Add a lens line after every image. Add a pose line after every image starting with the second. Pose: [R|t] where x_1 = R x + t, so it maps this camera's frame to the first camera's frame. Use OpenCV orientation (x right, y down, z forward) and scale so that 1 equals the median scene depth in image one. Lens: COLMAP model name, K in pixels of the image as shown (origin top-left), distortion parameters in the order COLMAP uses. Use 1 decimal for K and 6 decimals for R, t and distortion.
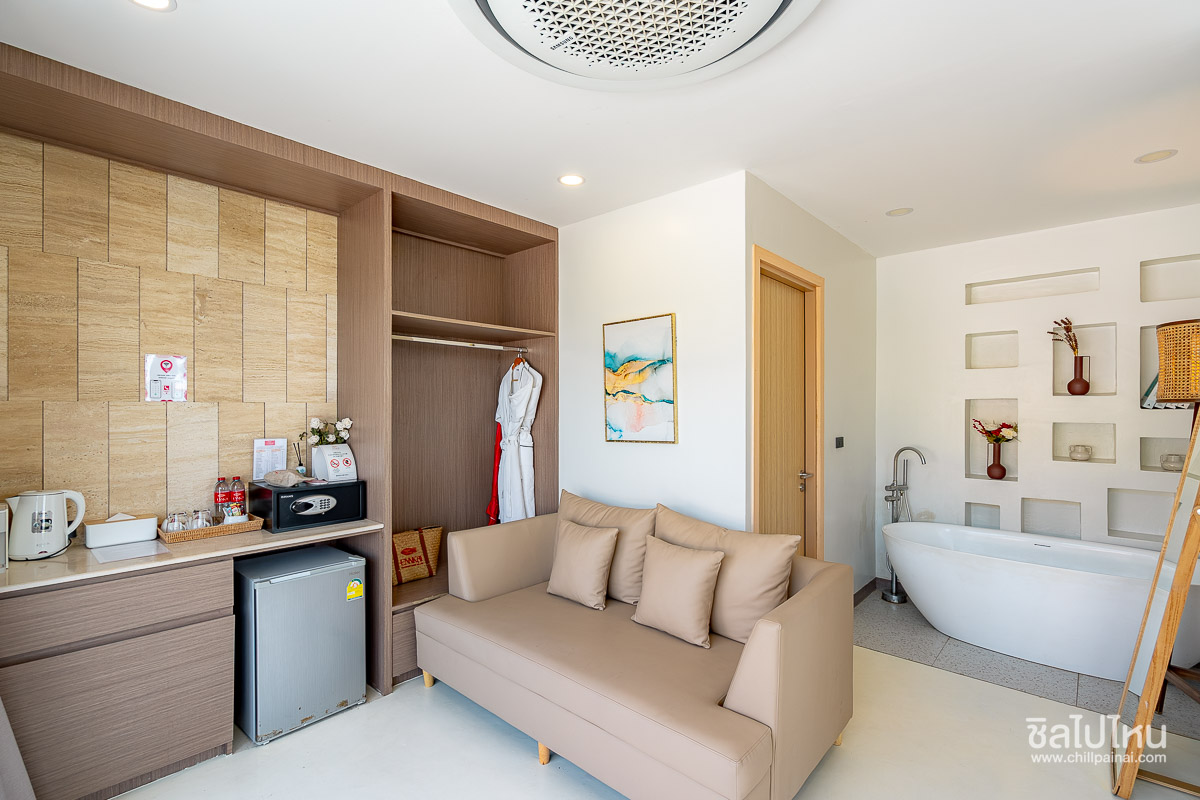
lens RADIAL K [[537.3, 0, 597.5], [0, 537.3, 406.8], [0, 0, 1]] dist [0.001961, 0.000237]
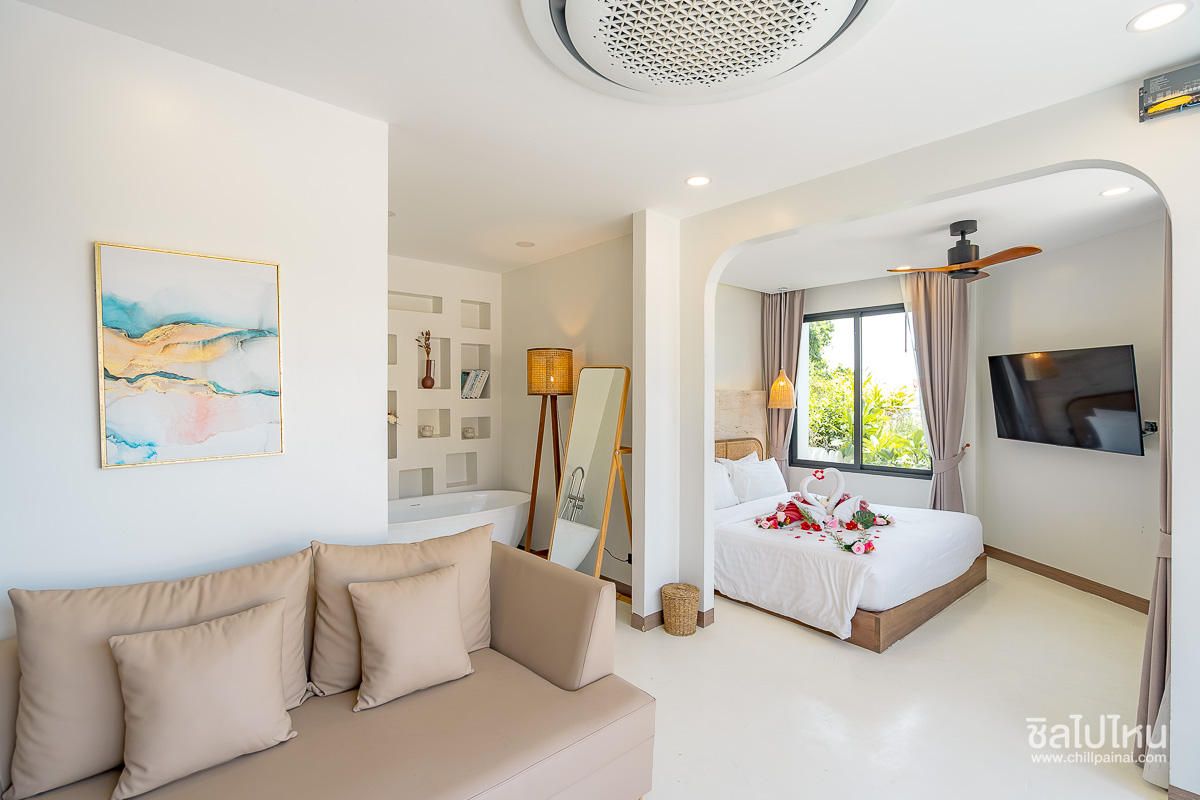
lens RADIAL K [[537.3, 0, 597.3], [0, 537.3, 398.6], [0, 0, 1]] dist [0.001961, 0.000237]
pose [[0.115617, -0.007466, 0.993266, -0.460874], [-0.002365, 0.999967, 0.007792, -0.008660], [-0.993291, -0.003250, 0.115595, 0.482543]]
